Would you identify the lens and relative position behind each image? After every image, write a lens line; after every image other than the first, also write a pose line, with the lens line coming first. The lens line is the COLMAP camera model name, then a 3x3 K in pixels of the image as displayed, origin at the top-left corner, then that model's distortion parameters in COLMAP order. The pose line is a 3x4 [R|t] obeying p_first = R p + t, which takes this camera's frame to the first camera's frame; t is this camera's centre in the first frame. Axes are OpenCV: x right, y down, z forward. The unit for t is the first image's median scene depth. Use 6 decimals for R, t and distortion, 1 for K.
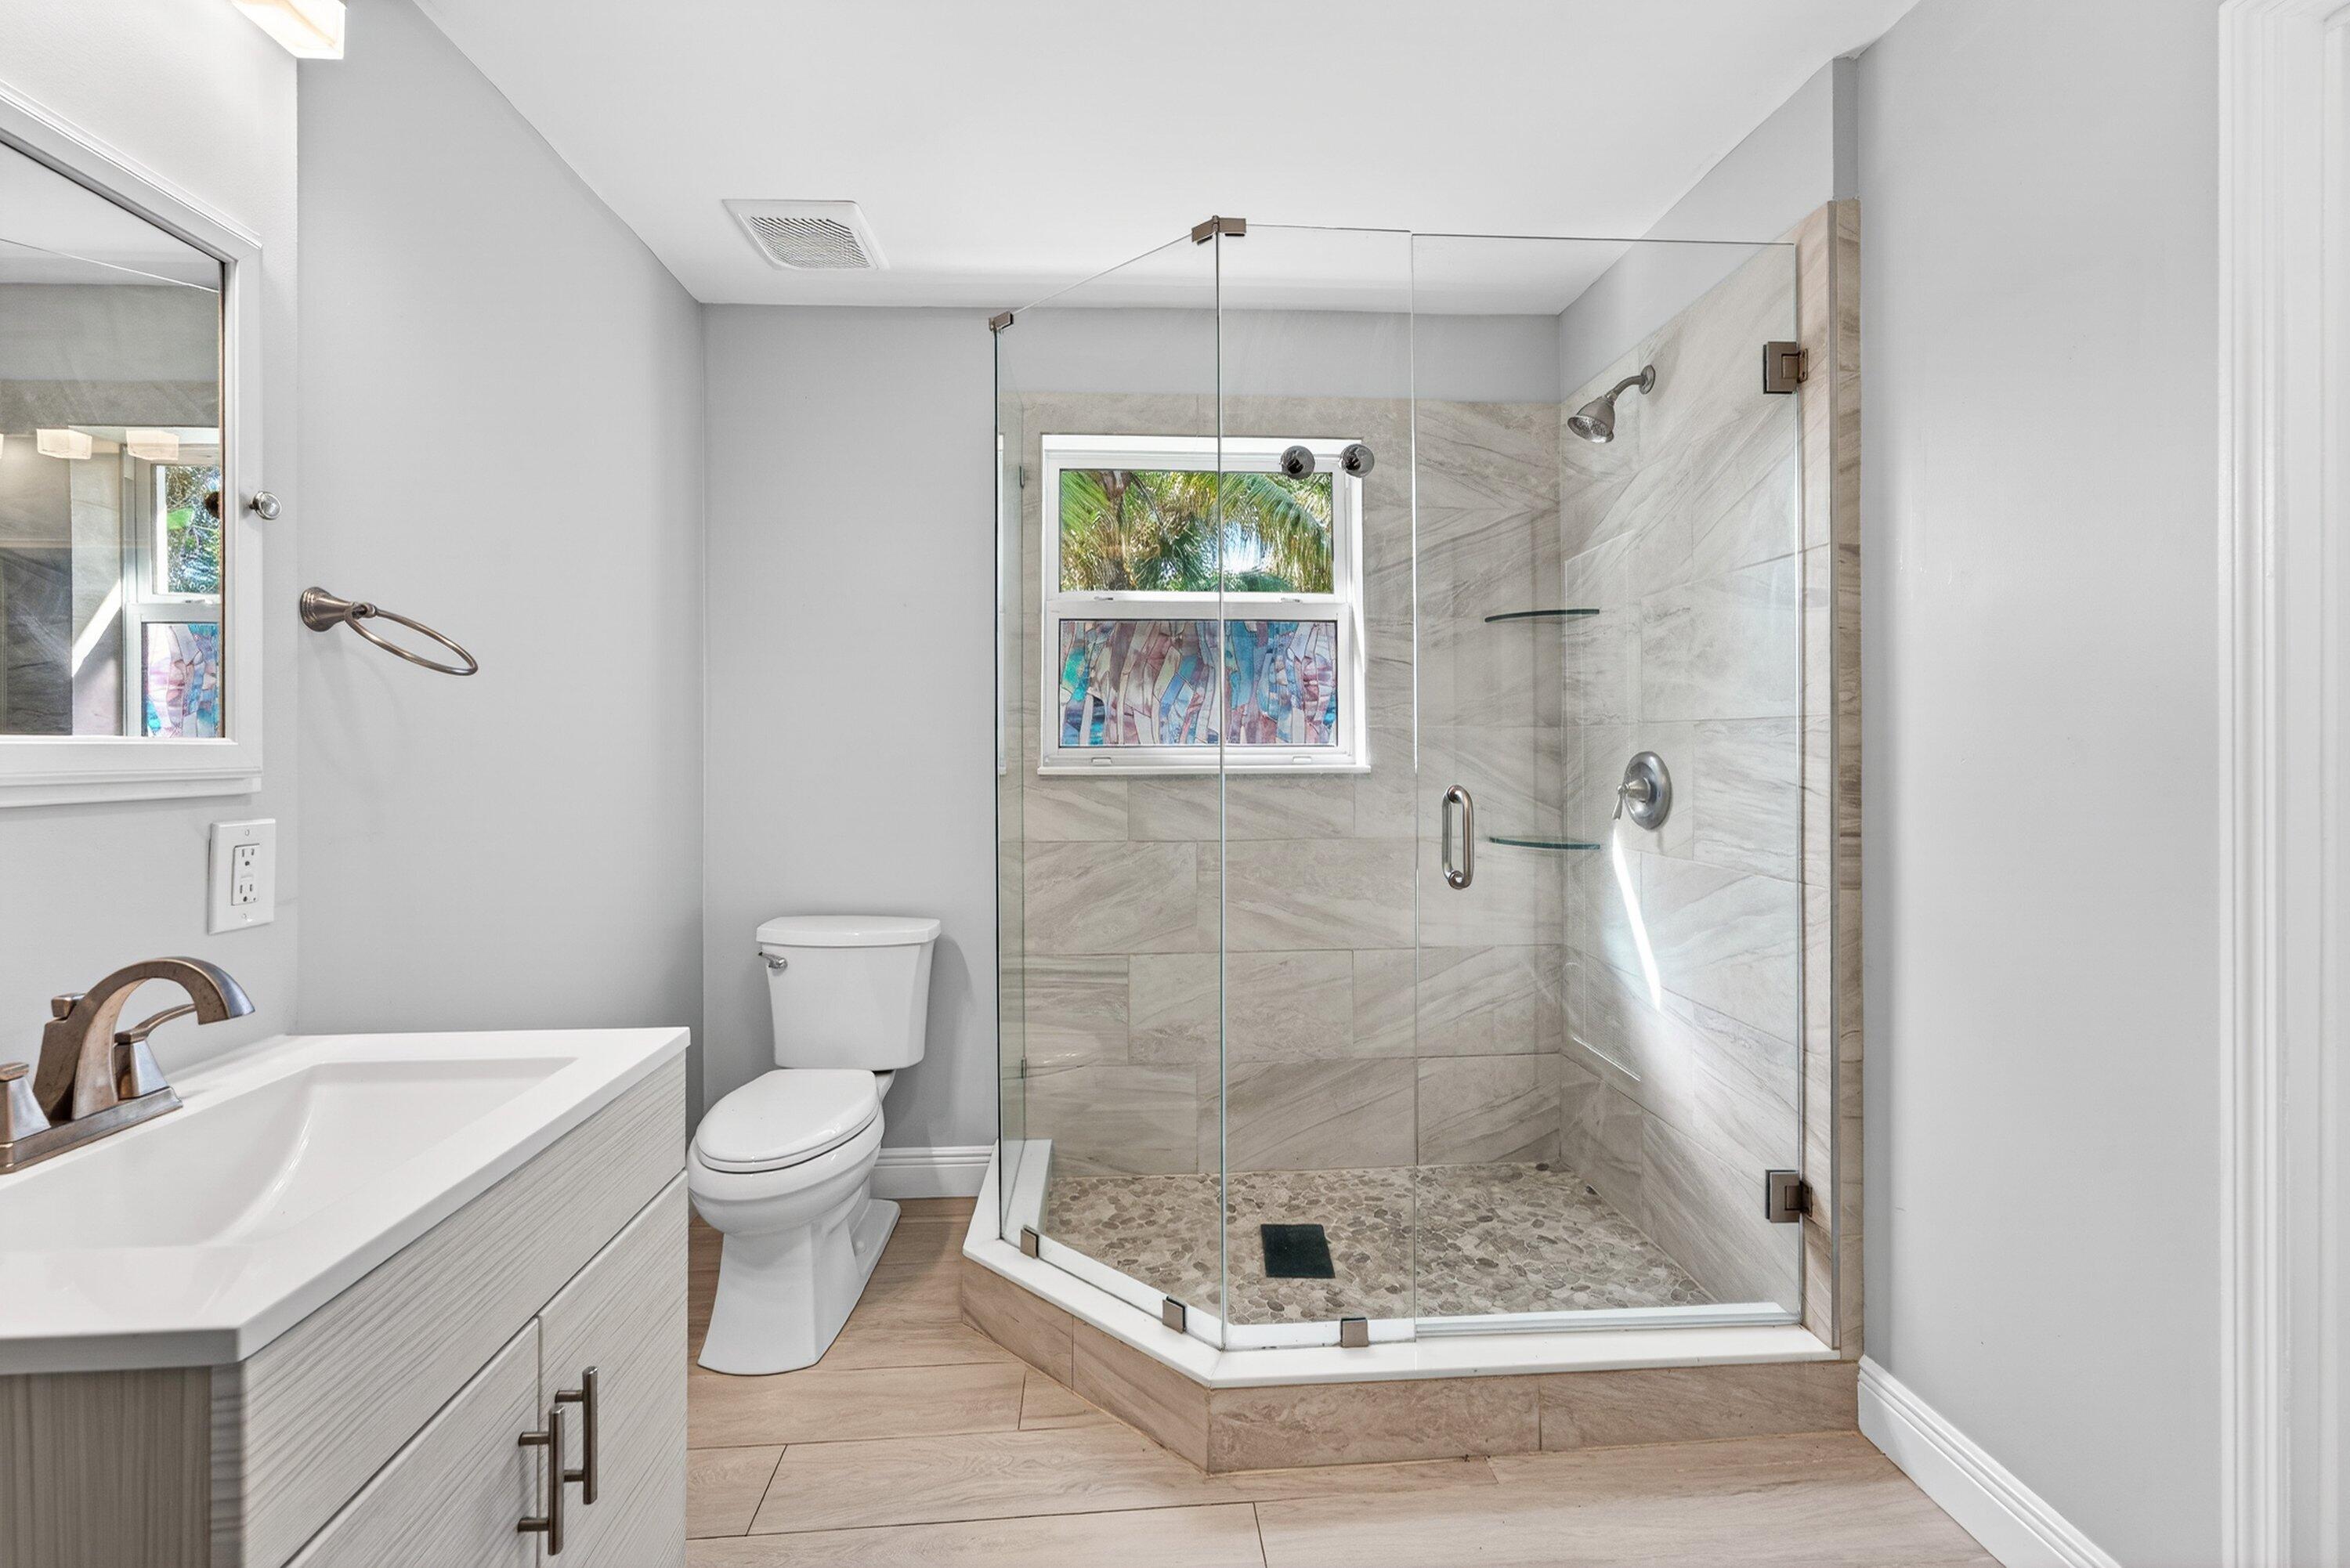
lens RADIAL K [[985.7, 0, 1185.2], [0, 985.7, 728.5], [0, 0, 1]] dist [-0.072630, 0.052735]
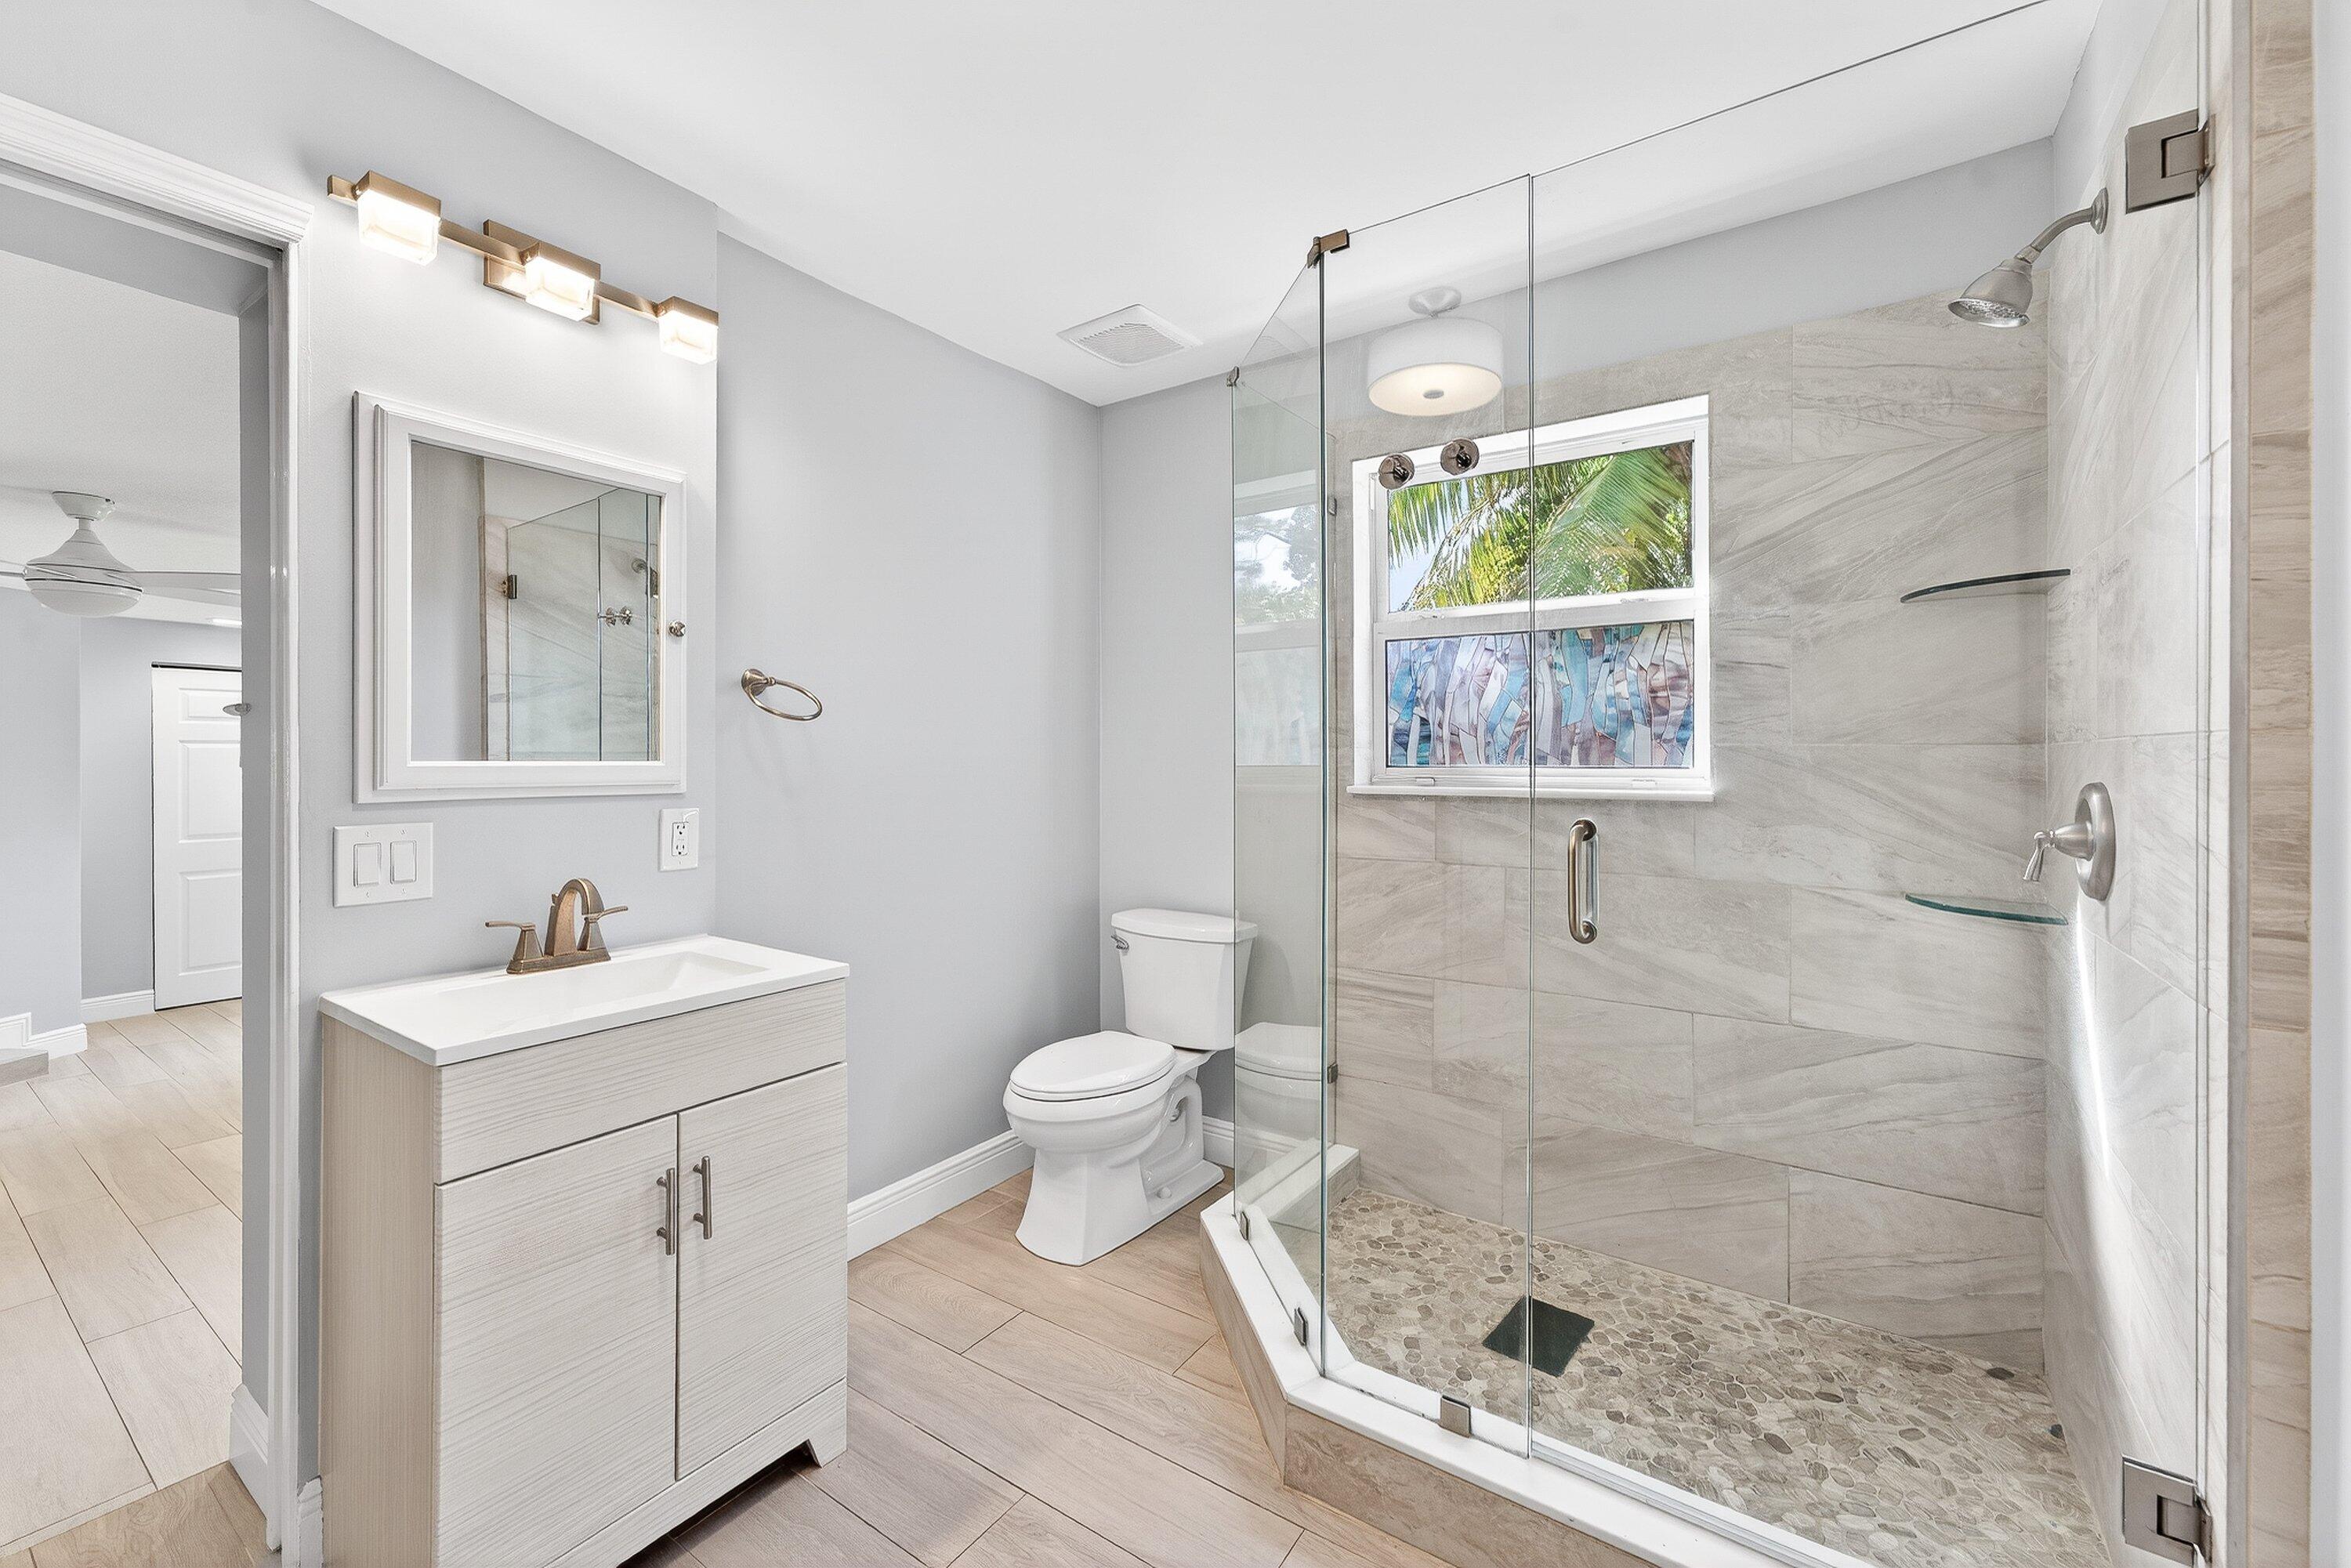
lens RADIAL K [[975.0, 0, 1173.8], [0, 975.0, 754.7], [0, 0, 1]] dist [-0.000963, 0.000504]
pose [[0.773547, 0.000930, -0.633738, 0.366442], [0.007492, 0.999916, 0.010613, -0.006547], [0.633695, -0.012958, 0.773475, 0.084874]]
